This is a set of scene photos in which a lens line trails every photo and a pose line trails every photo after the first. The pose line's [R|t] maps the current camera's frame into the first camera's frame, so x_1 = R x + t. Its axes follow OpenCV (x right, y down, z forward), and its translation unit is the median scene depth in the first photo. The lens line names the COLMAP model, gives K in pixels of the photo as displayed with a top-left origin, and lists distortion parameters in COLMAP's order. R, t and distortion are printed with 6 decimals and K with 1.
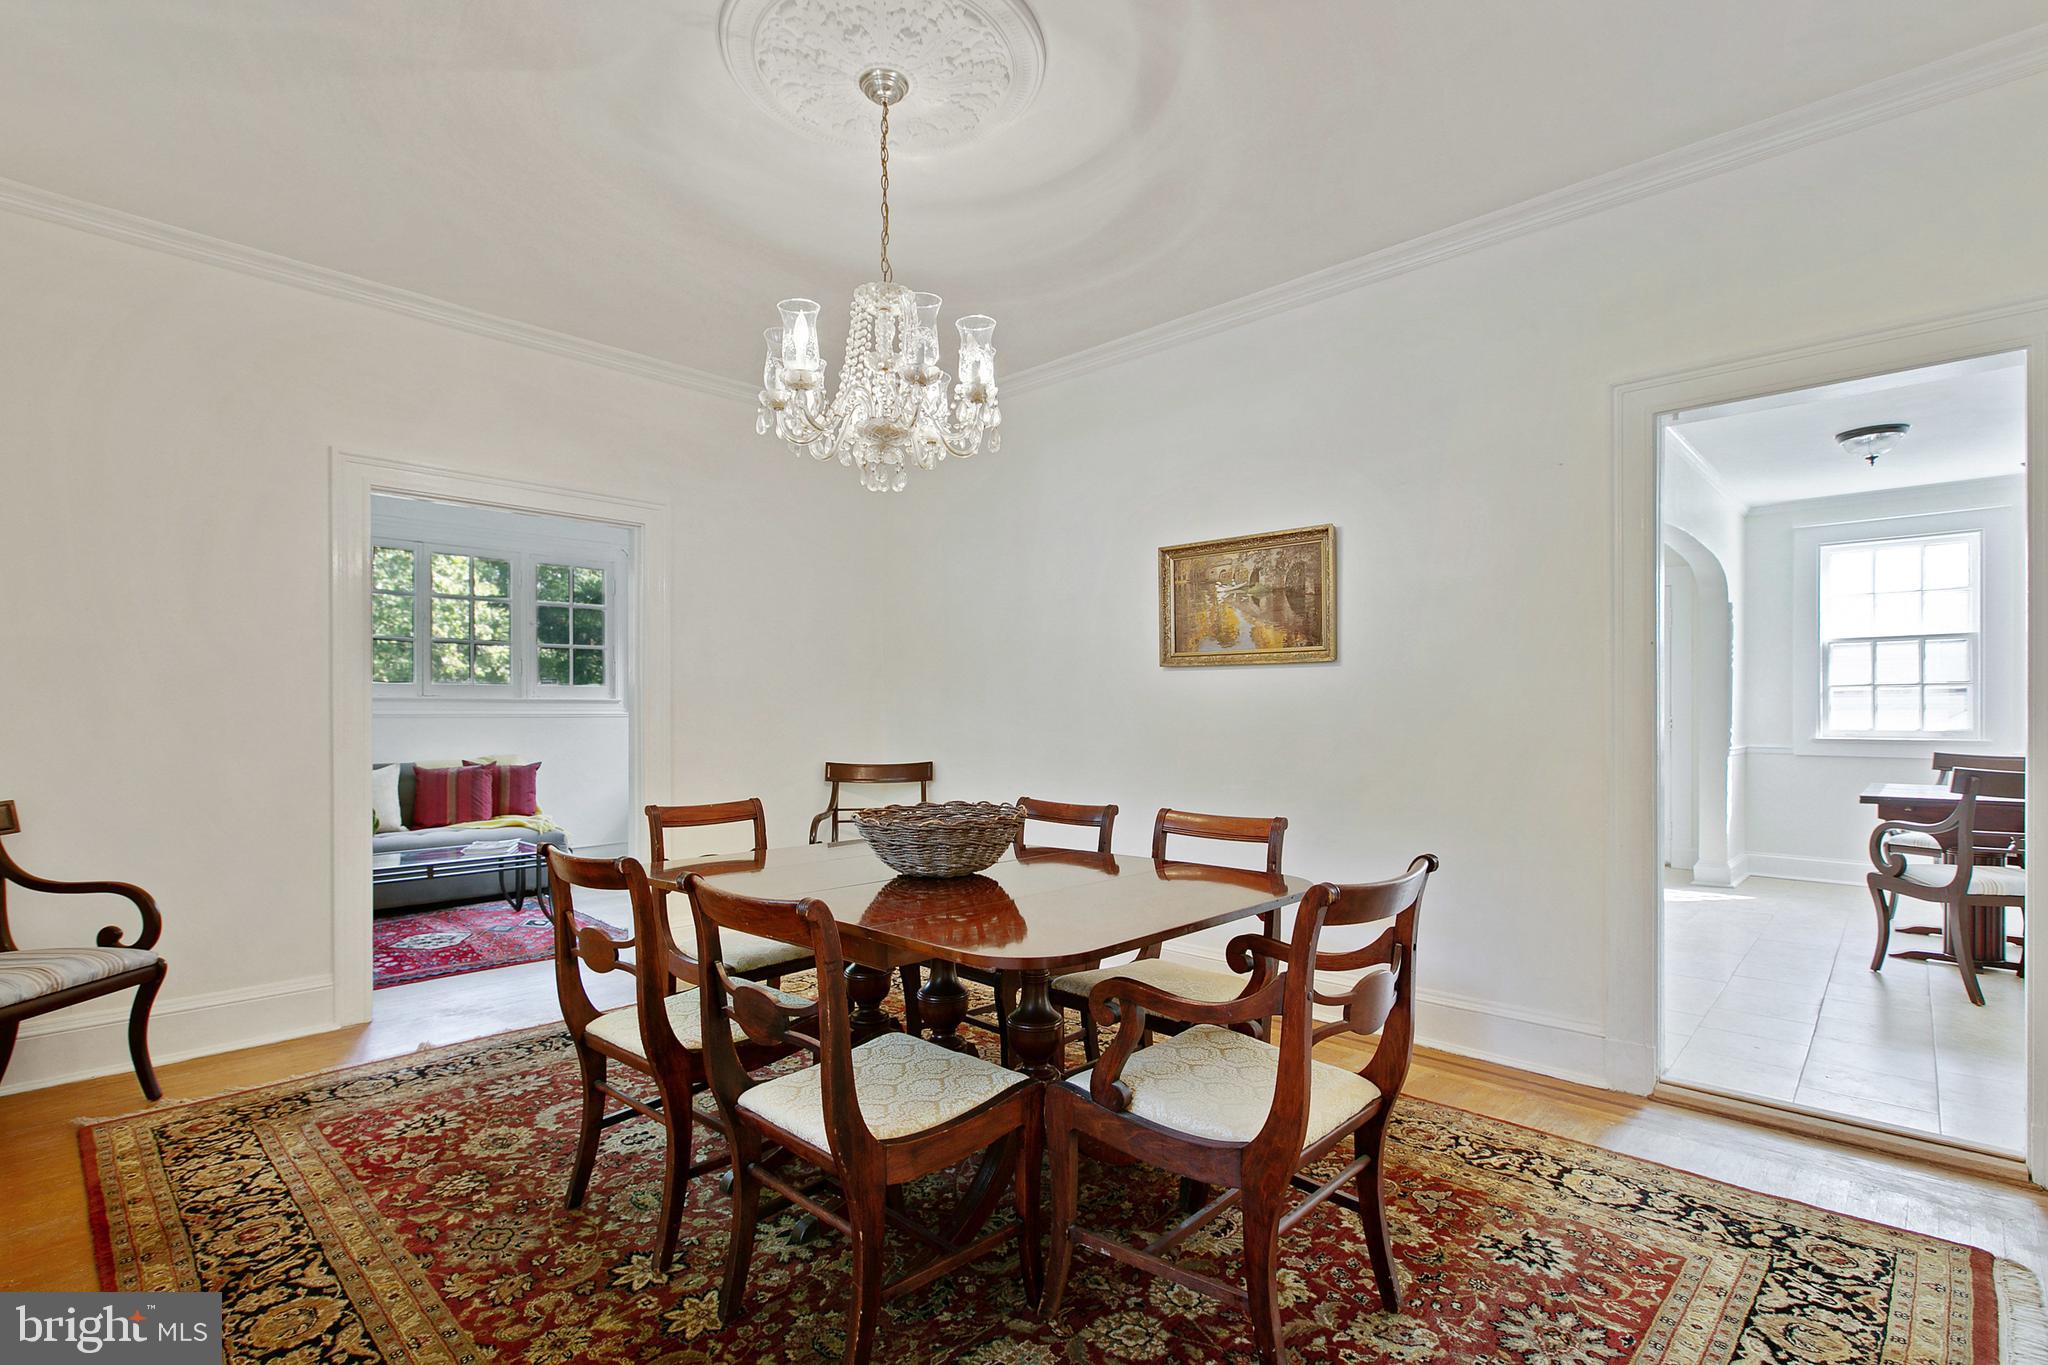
lens RADIAL K [[962.7, 0, 1048.6], [0, 962.7, 708.5], [0, 0, 1]] dist [-0.002179, 0.000181]
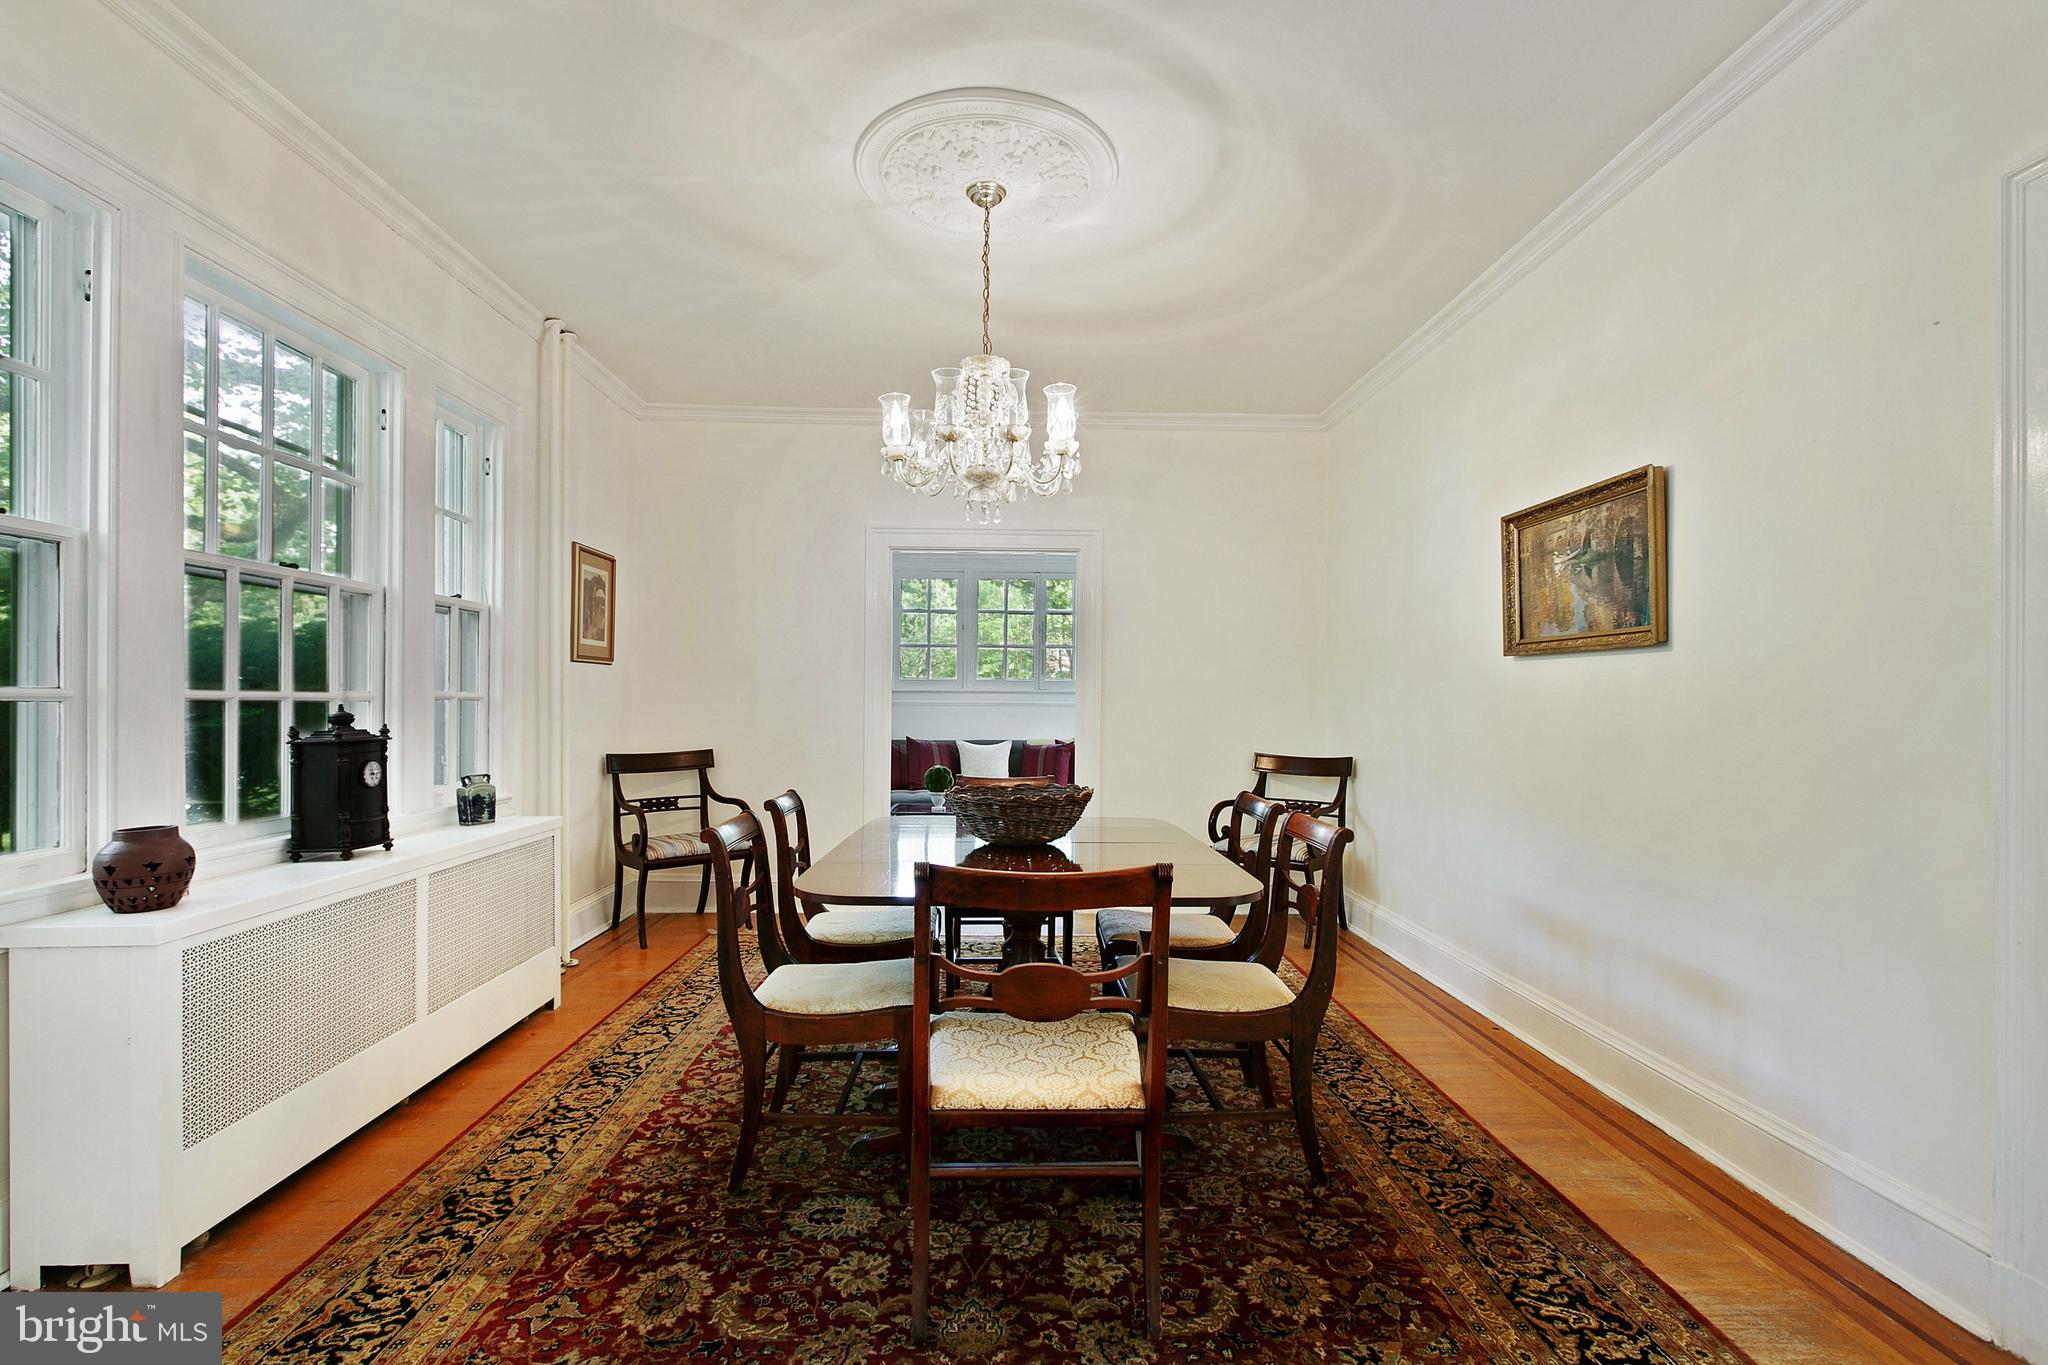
lens RADIAL K [[962.7, 0, 1043.7], [0, 962.7, 695.3], [0, 0, 1]] dist [-0.002179, 0.000181]
pose [[0.707100, 0.003754, -0.707103, 0.479080], [-0.006411, 0.999979, -0.001102, -0.005744], [0.707084, 0.005313, 0.707109, 0.122155]]
